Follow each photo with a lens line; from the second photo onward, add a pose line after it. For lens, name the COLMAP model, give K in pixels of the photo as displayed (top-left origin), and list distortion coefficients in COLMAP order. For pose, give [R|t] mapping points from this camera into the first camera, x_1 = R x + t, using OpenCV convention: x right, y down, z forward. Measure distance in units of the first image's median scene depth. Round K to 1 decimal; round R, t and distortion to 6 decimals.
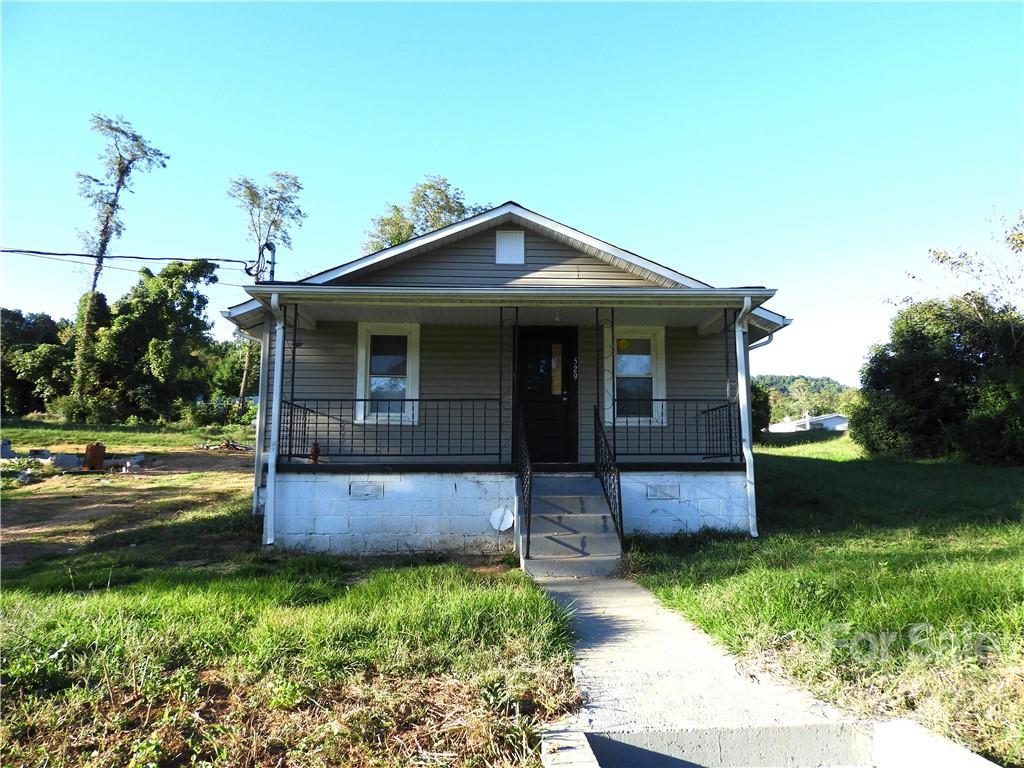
lens RADIAL K [[722.7, 0, 512.0], [0, 722.7, 384.0], [0, 0, 1]] dist [0.004107, 0.001614]
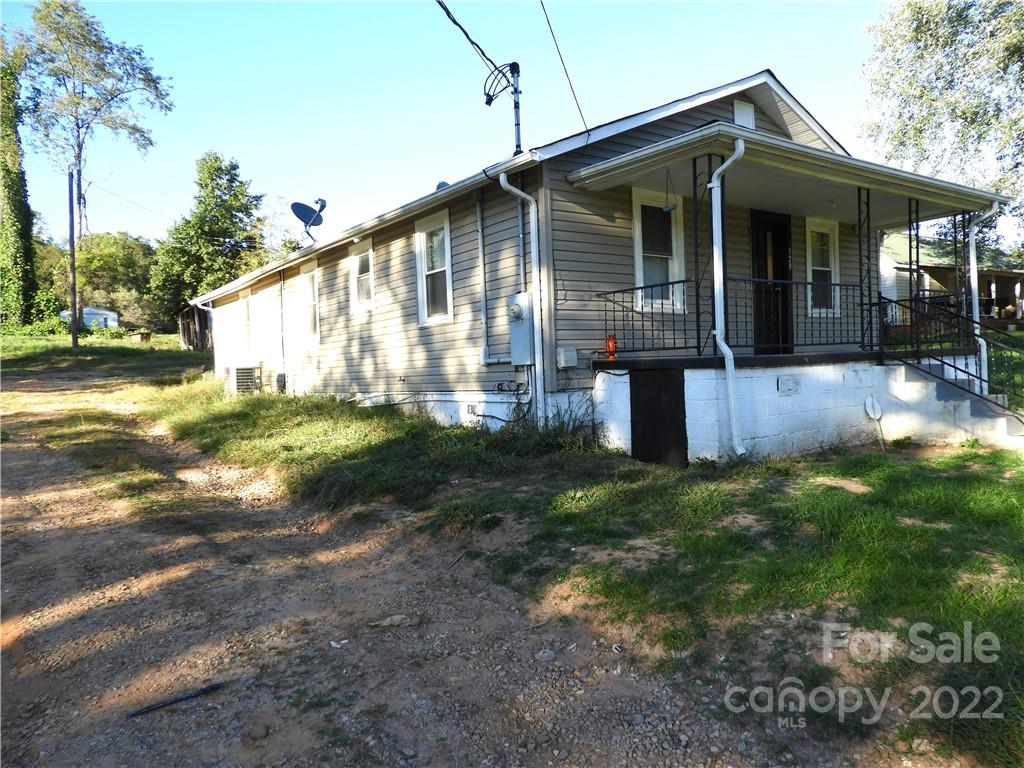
lens RADIAL K [[722.7, 0, 512.0], [0, 722.7, 384.0], [0, 0, 1]] dist [0.004107, 0.001614]
pose [[0.824957, -0.044601, 0.563433, -0.783648], [-0.030726, 0.991868, 0.123503, 0.037922], [-0.564360, -0.119197, 0.816878, 0.376873]]
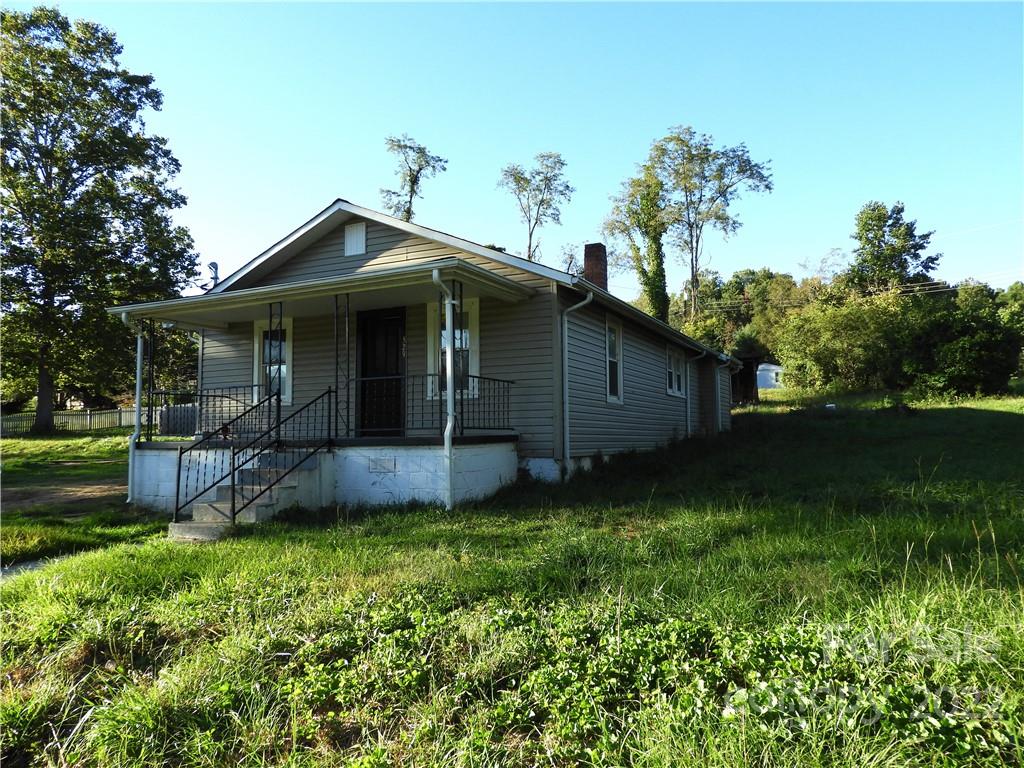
lens RADIAL K [[722.7, 0, 512.0], [0, 722.7, 384.0], [0, 0, 1]] dist [0.004107, 0.001614]
pose [[0.875920, -0.047187, -0.480142, 0.720385], [0.074156, 0.996547, 0.037344, 0.004904], [0.476722, -0.068316, 0.876395, 0.142869]]
